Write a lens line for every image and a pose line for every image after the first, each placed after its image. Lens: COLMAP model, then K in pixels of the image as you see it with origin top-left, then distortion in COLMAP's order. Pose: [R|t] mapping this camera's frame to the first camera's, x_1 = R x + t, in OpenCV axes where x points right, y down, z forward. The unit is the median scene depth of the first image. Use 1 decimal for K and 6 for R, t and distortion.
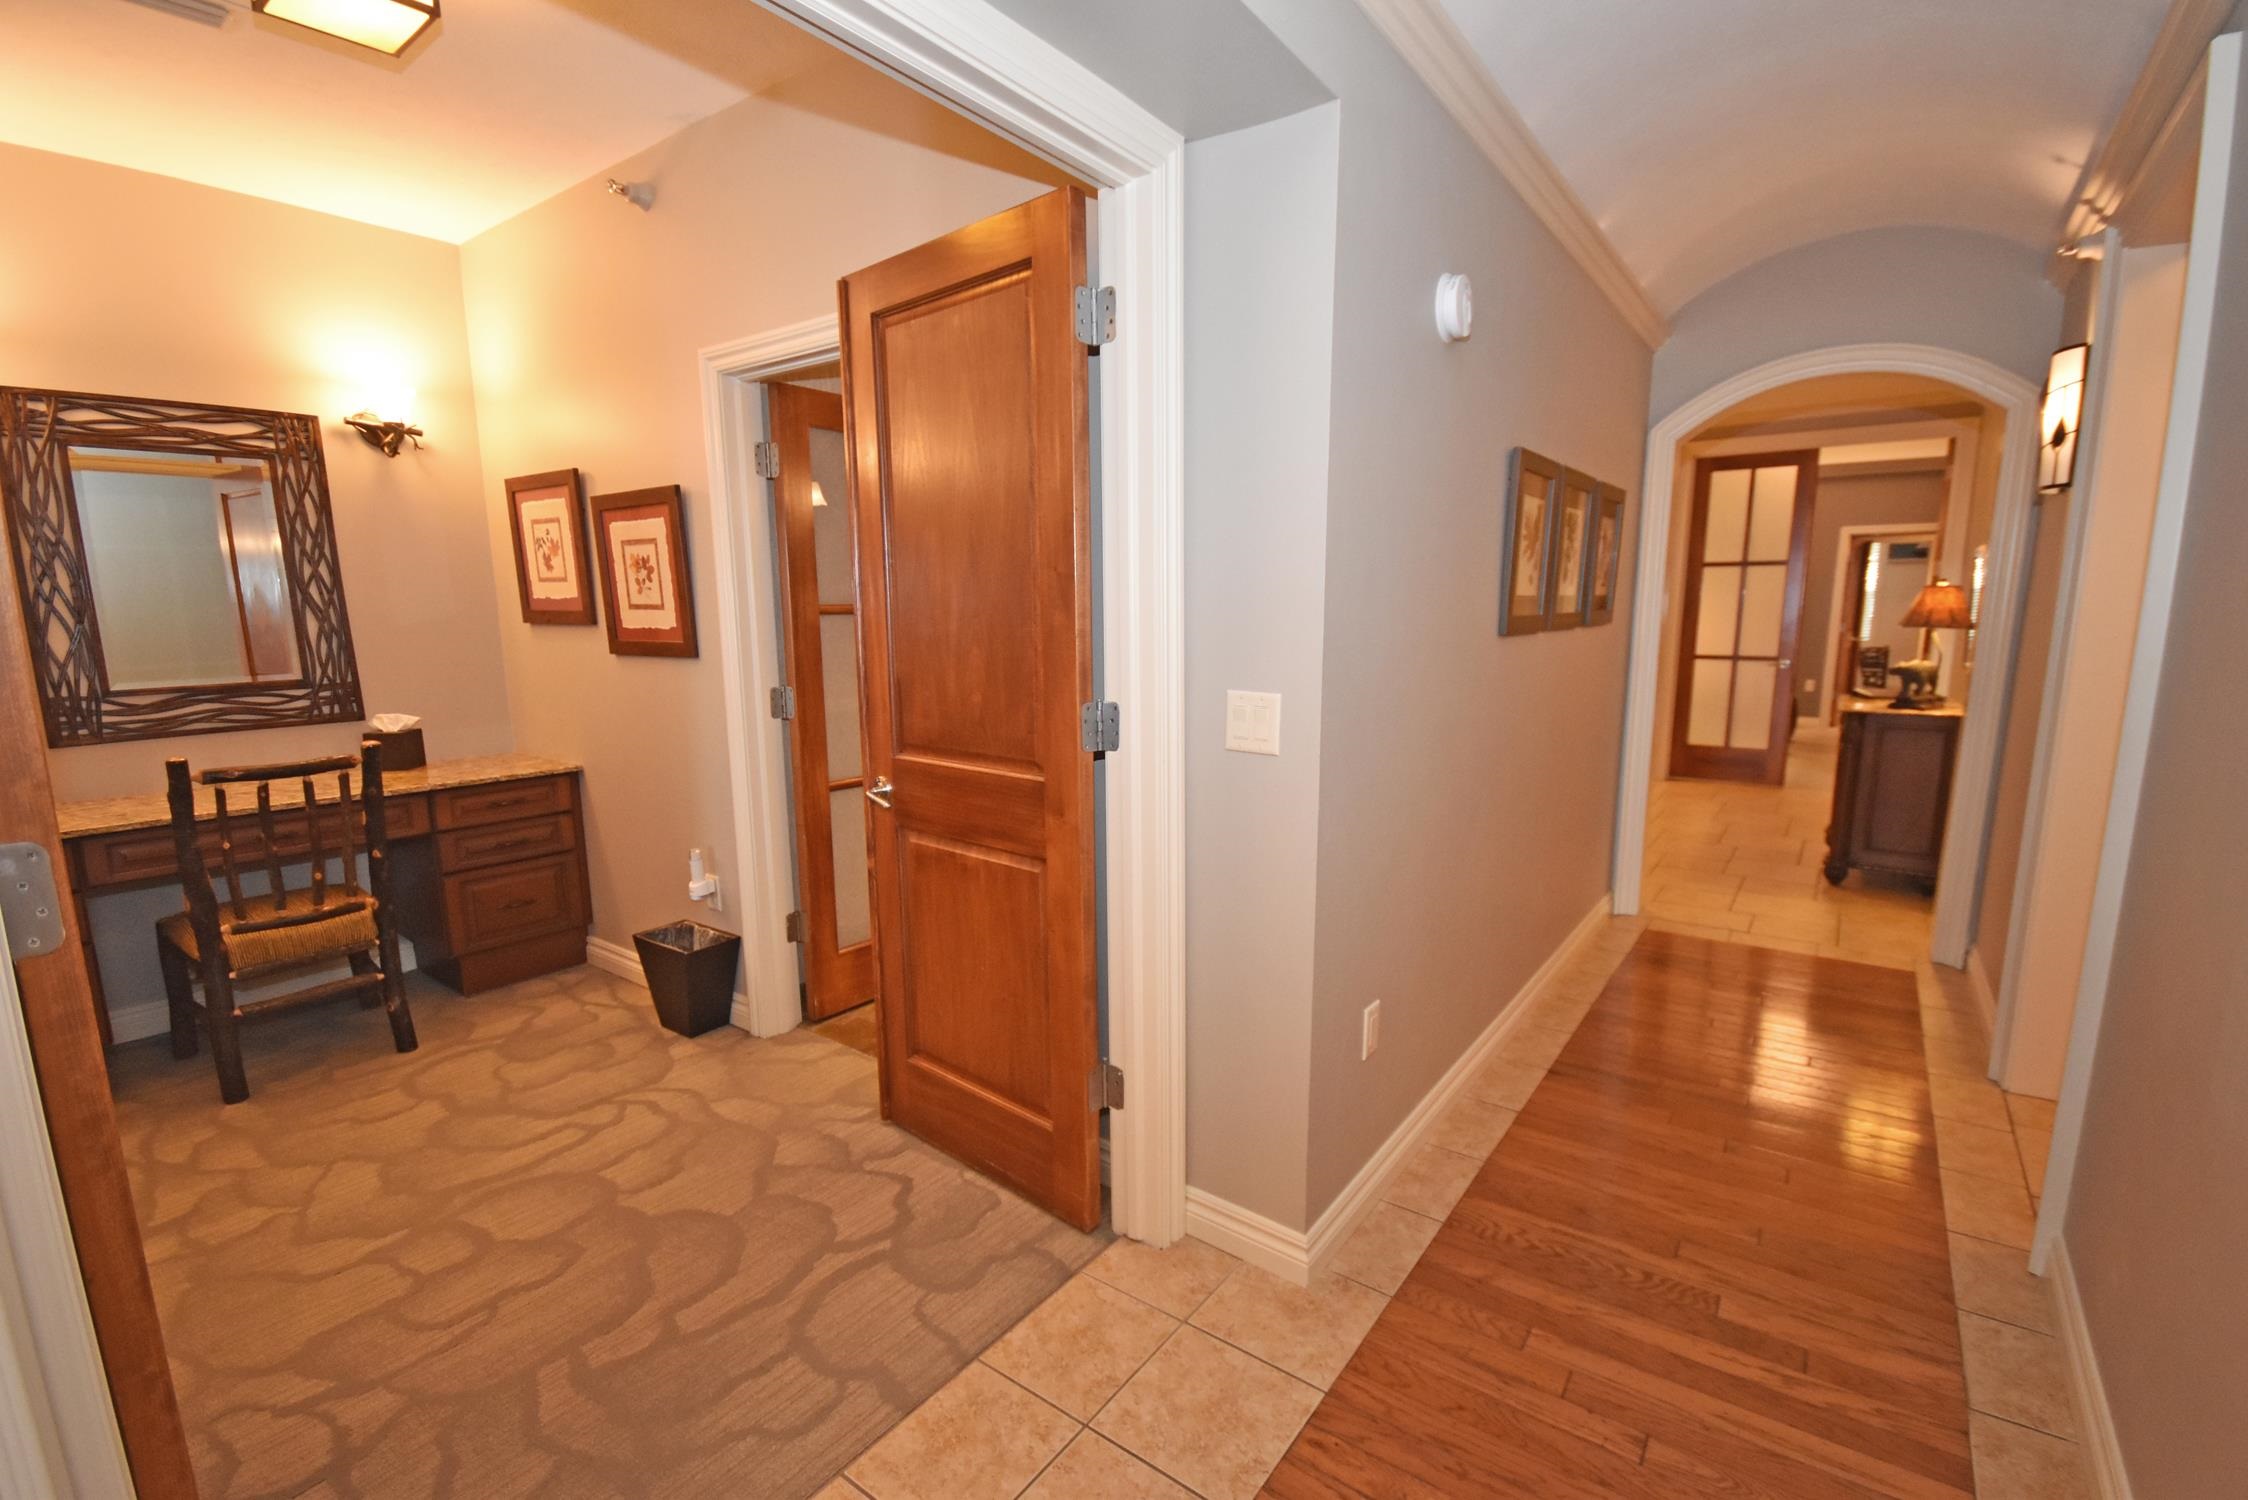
lens RADIAL K [[992.9, 0, 1140.6], [0, 992.9, 771.9], [0, 0, 1]] dist [0.007435, -0.006617]
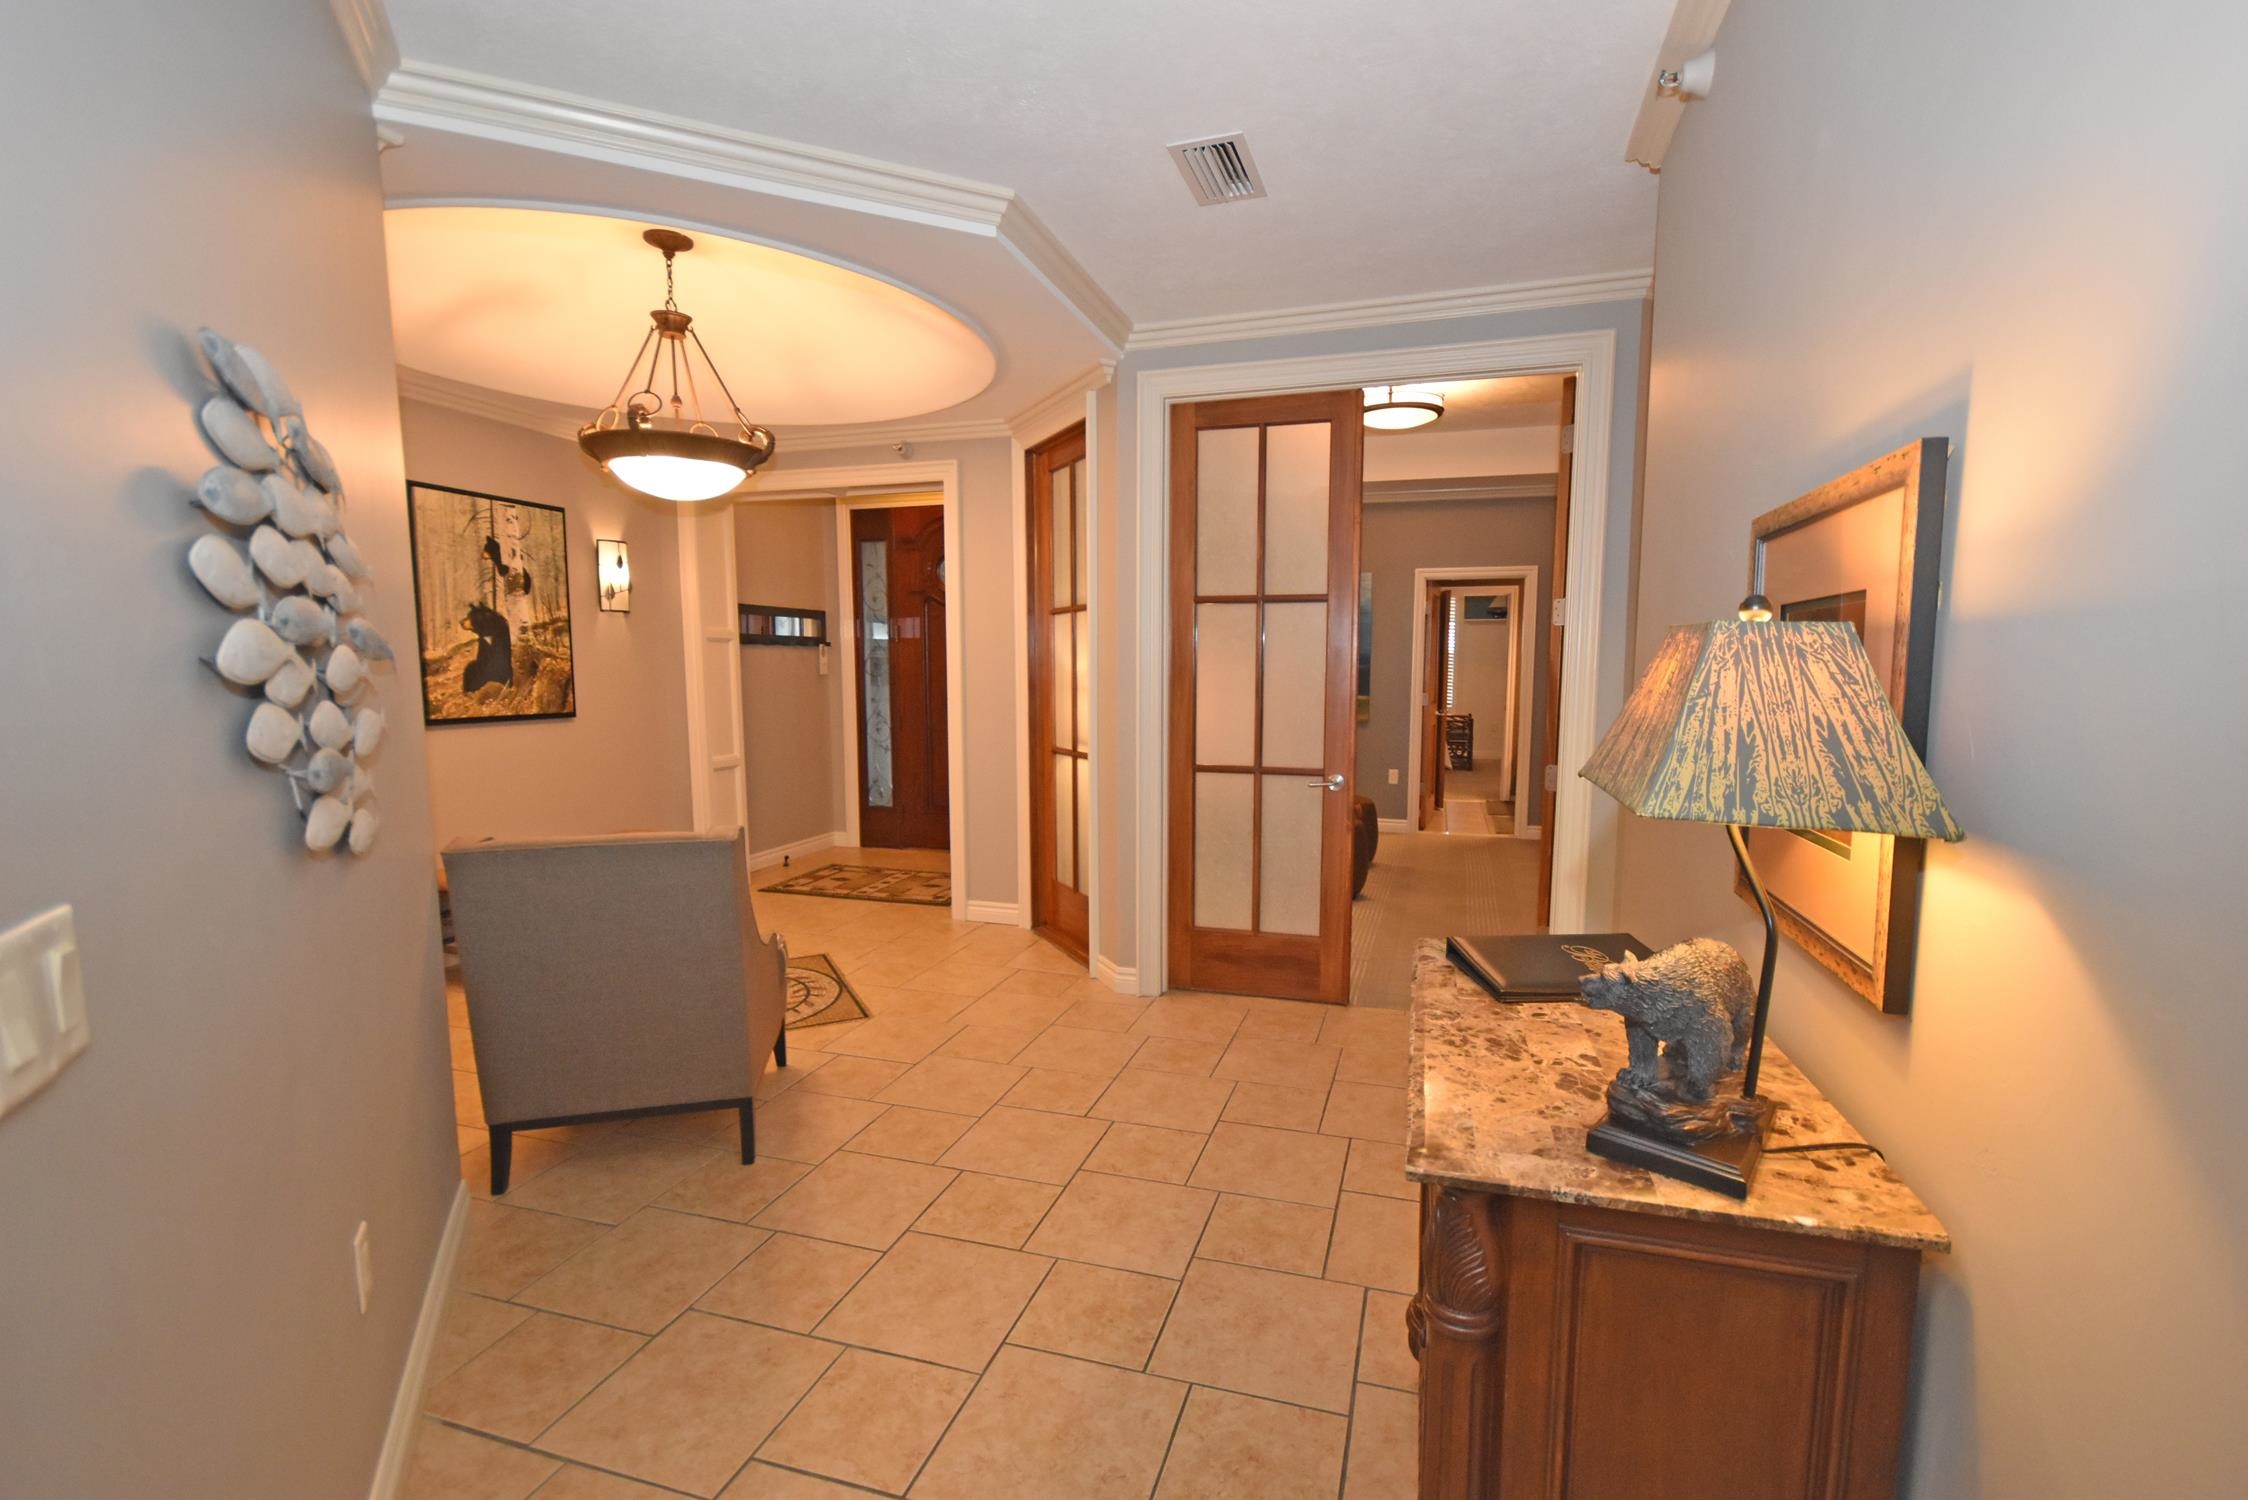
lens RADIAL K [[992.9, 0, 1140.6], [0, 992.9, 771.9], [0, 0, 1]] dist [0.007435, -0.006617]
pose [[0.946825, -0.033781, 0.319971, 0.362998], [0.052059, 0.997454, -0.048742, -0.090551], [-0.317510, 0.062808, 0.946173, 0.505789]]
